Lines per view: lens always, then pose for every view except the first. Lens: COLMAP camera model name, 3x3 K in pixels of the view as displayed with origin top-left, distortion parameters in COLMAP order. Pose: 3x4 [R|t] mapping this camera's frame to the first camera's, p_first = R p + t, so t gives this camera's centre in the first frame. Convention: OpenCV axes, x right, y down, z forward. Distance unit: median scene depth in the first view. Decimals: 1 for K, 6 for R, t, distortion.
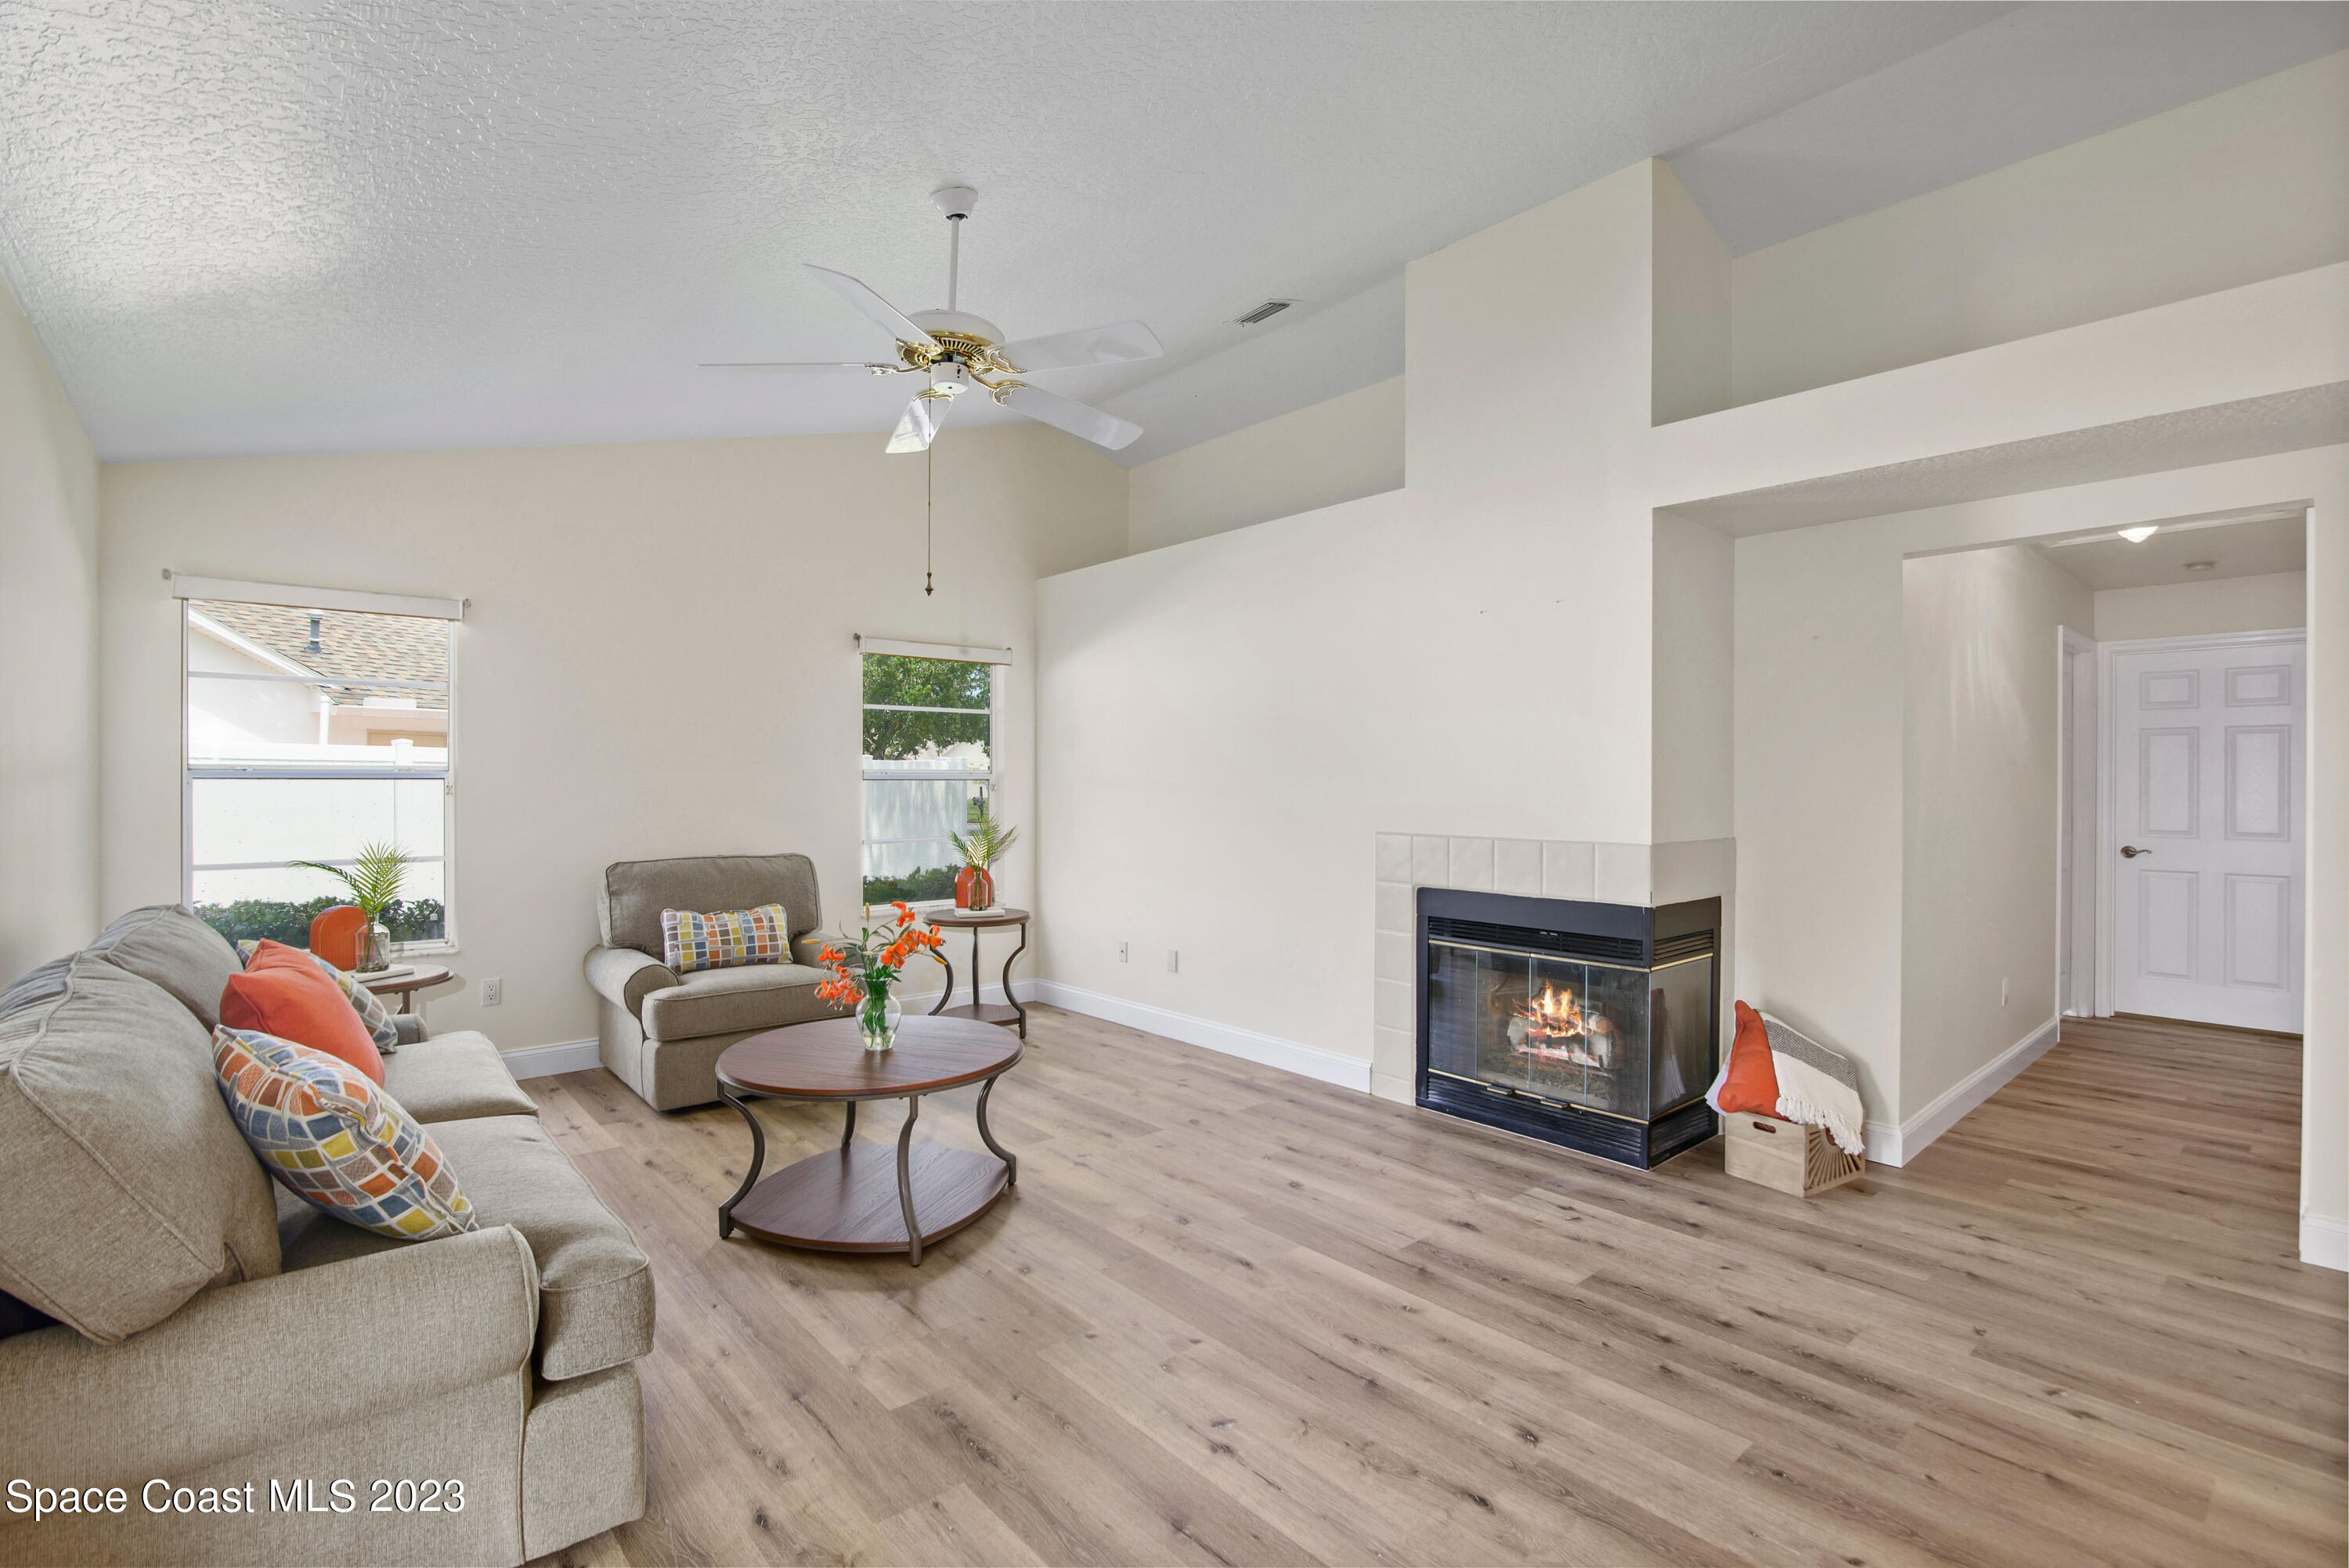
lens RADIAL K [[1078.5, 0, 1174.3], [0, 1078.5, 780.7], [0, 0, 1]] dist [-0.020541, 0.002797]
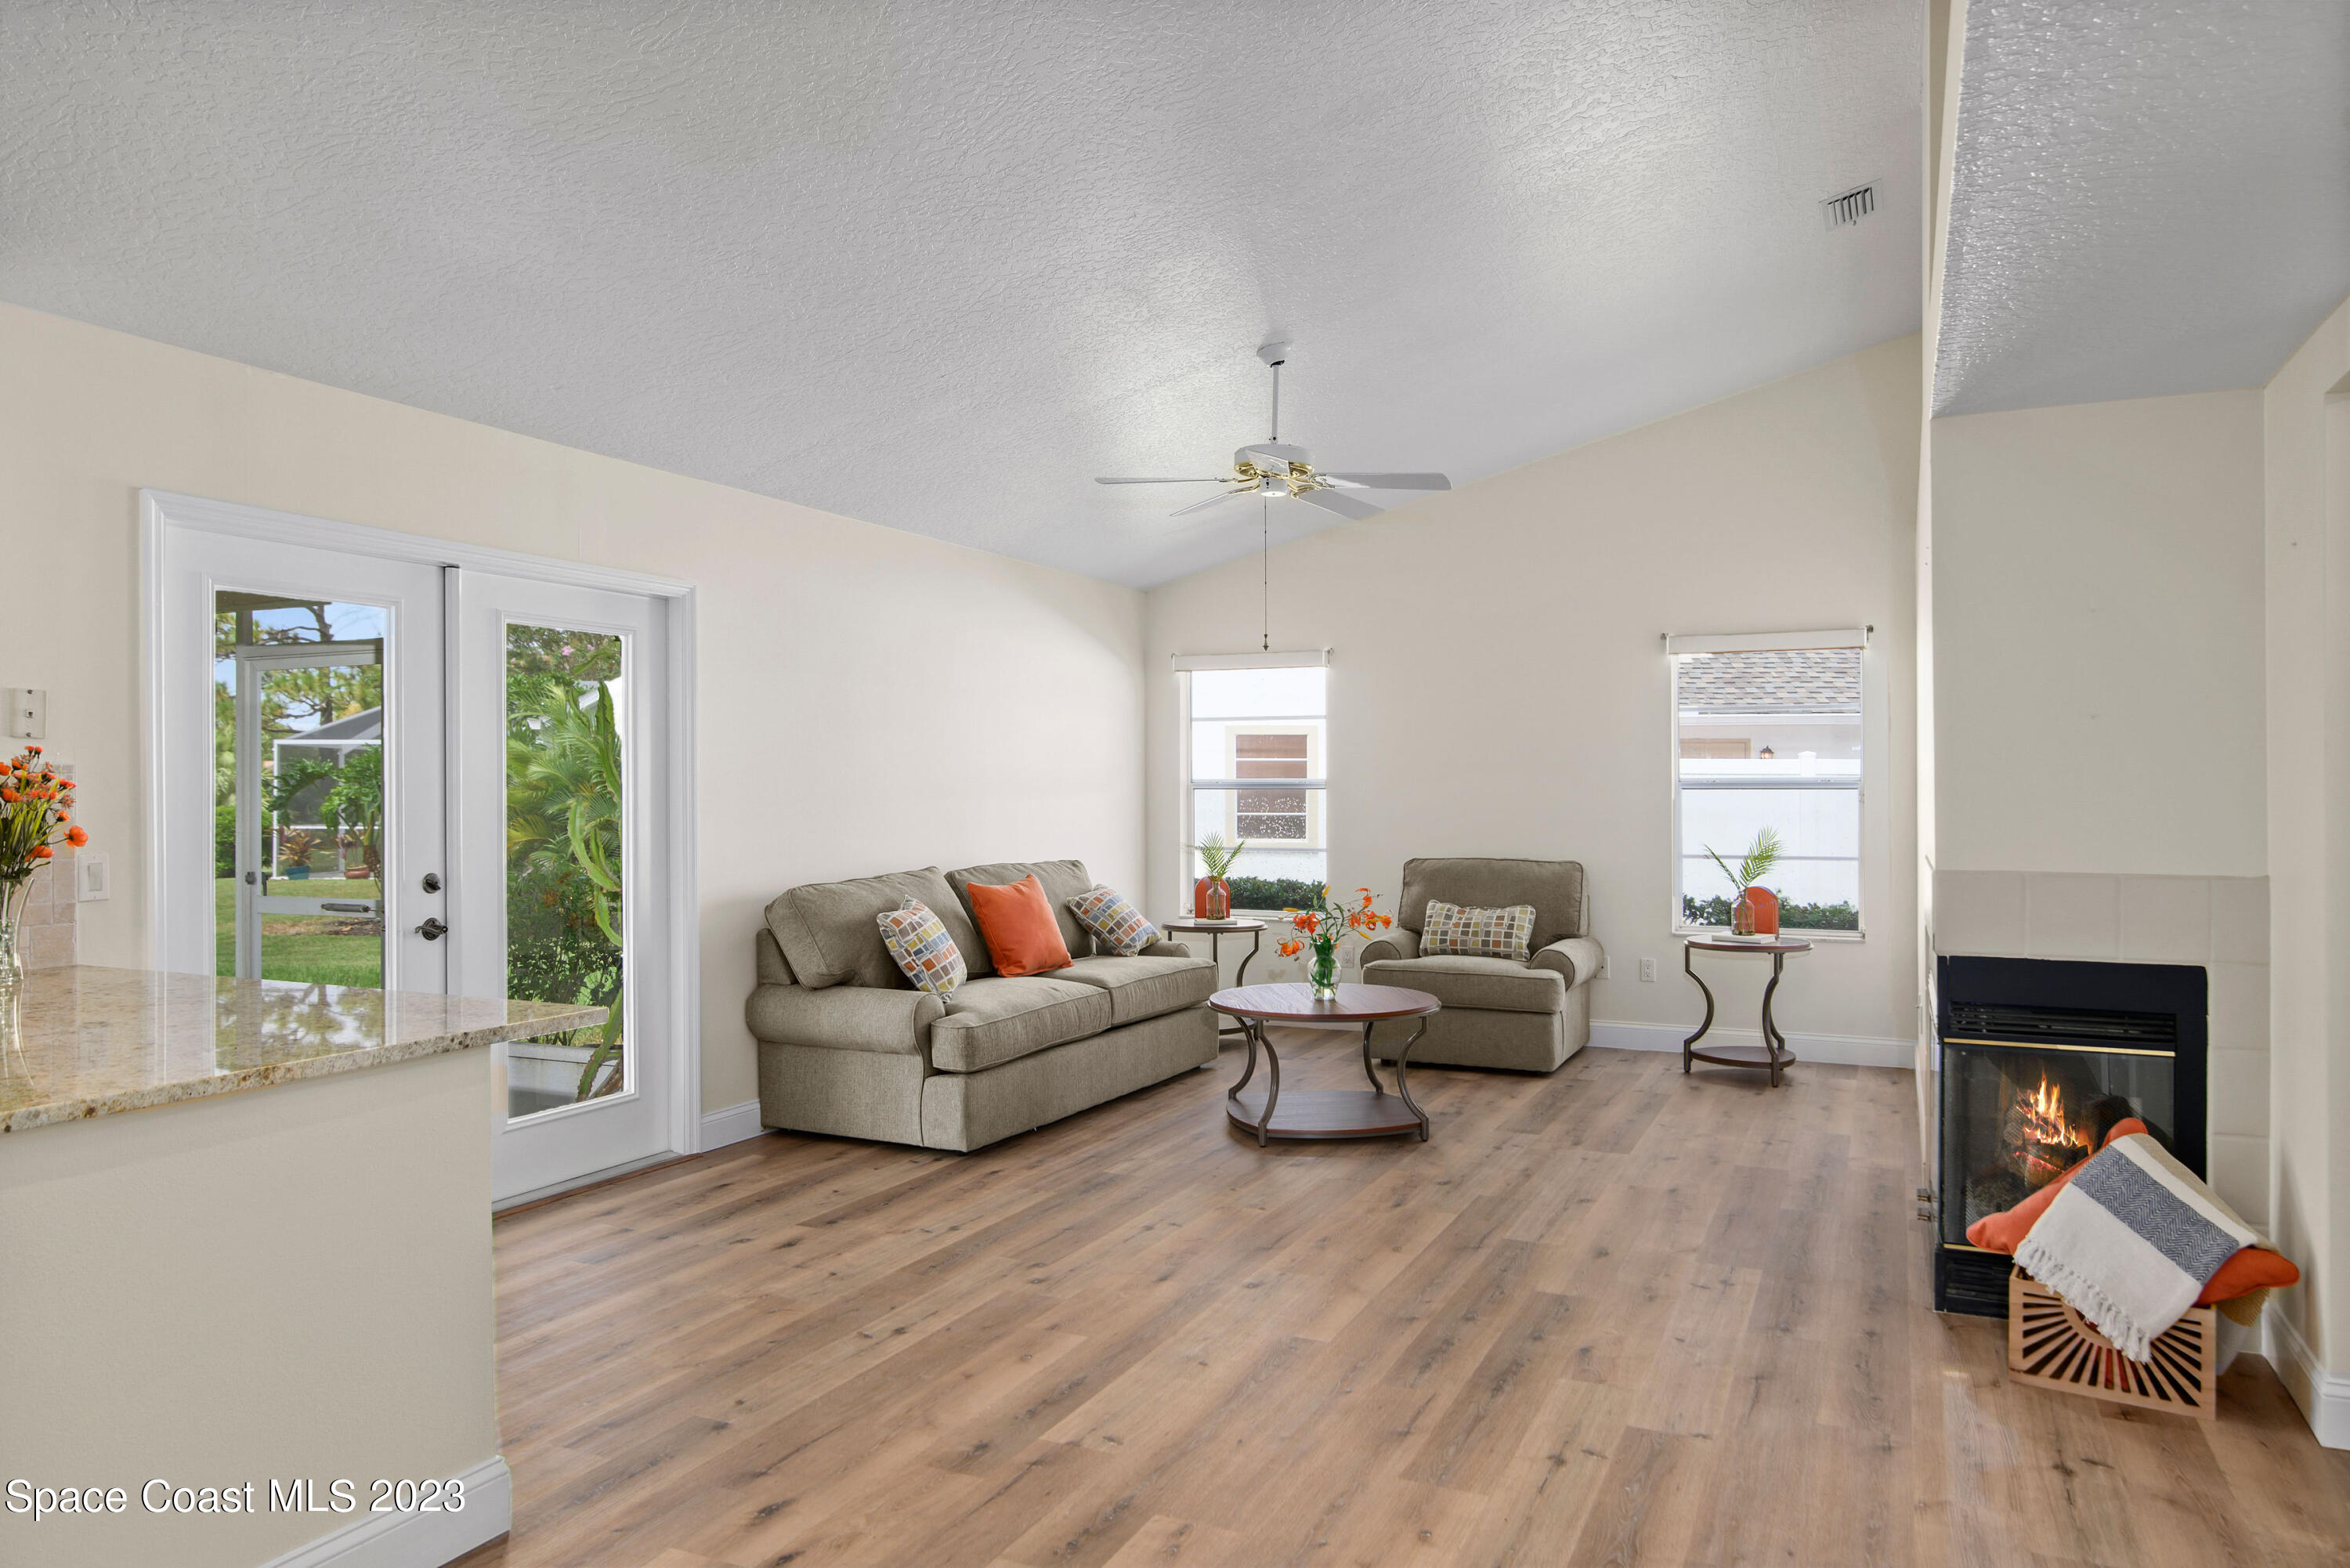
lens RADIAL K [[1547.7, 0, 1170.4], [0, 1547.7, 782.1], [0, 0, 1]] dist [-0.005929, 0.003216]
pose [[0.407890, -0.006763, -0.913006, 1.172061], [-0.000742, 0.999970, -0.007738, 0.007027], [0.913031, 0.003834, 0.407873, 0.077206]]
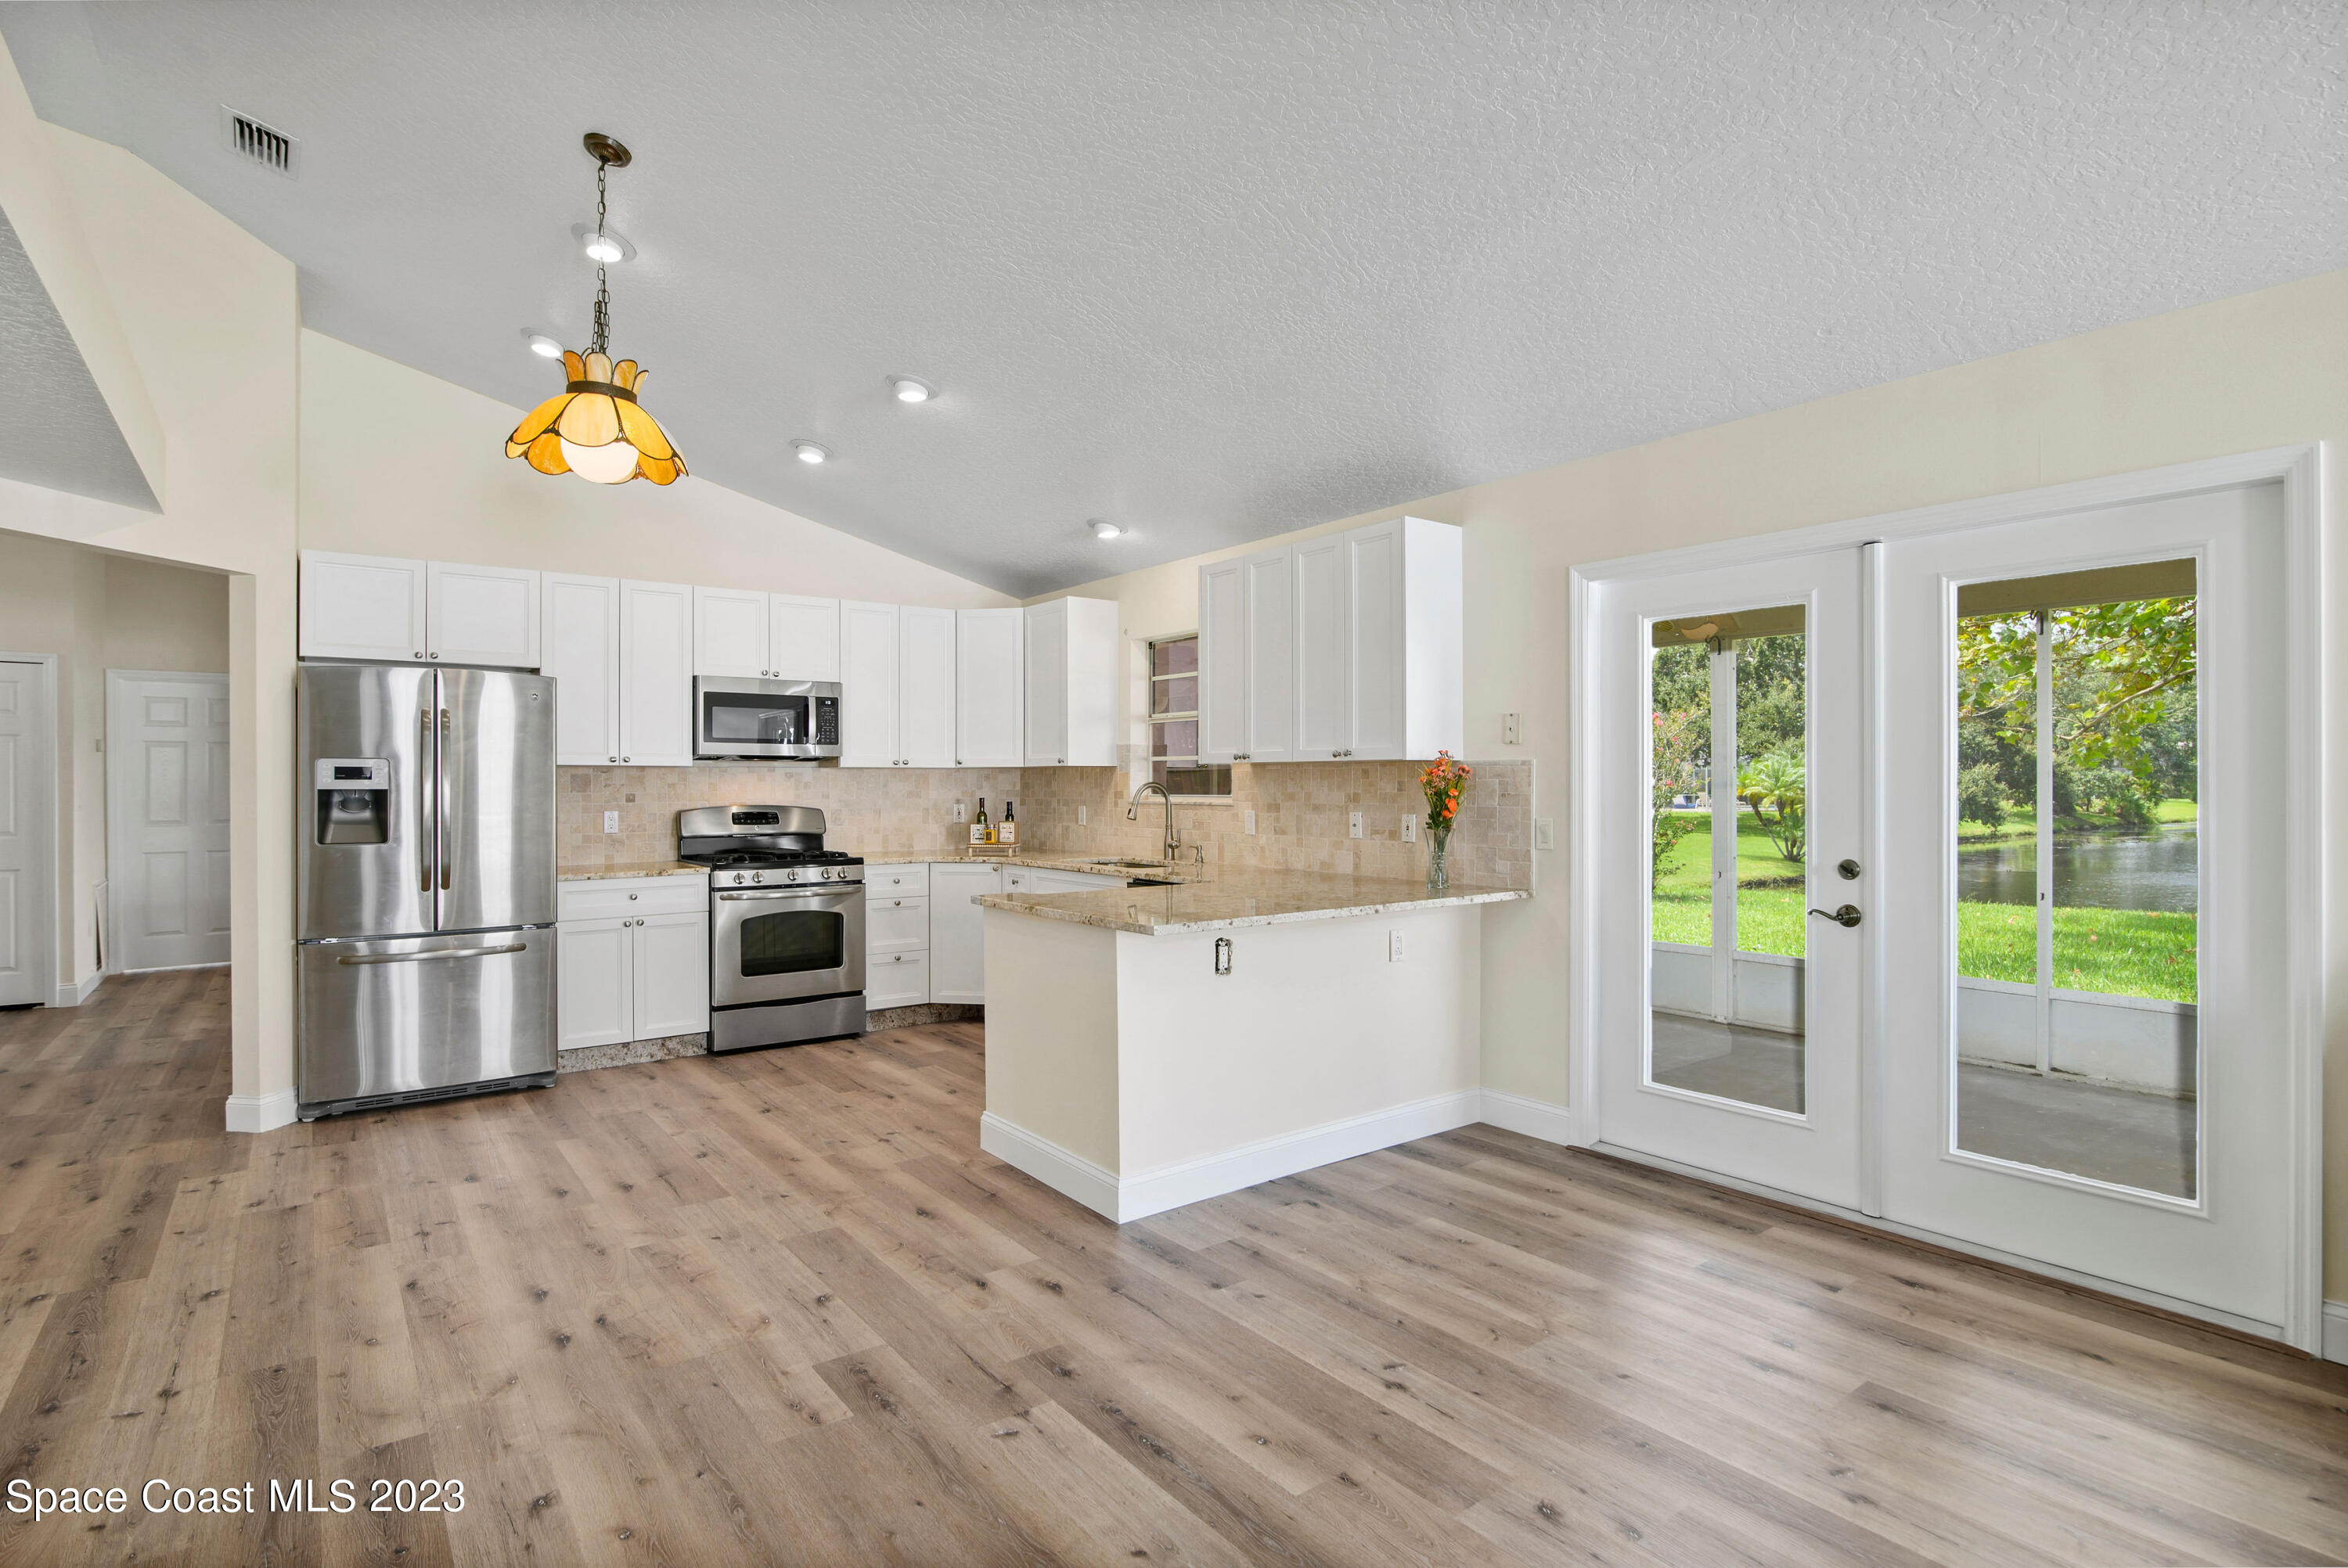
lens RADIAL K [[1164.4, 0, 1179.0], [0, 1164.4, 787.9], [0, 0, 1]] dist [-0.019602, 0.003842]
pose [[-0.997947, 0.000388, 0.064046, 0.258525], [0.001123, 0.999934, 0.011439, 0.003163], [-0.064037, 0.011487, -0.997881, 1.003103]]
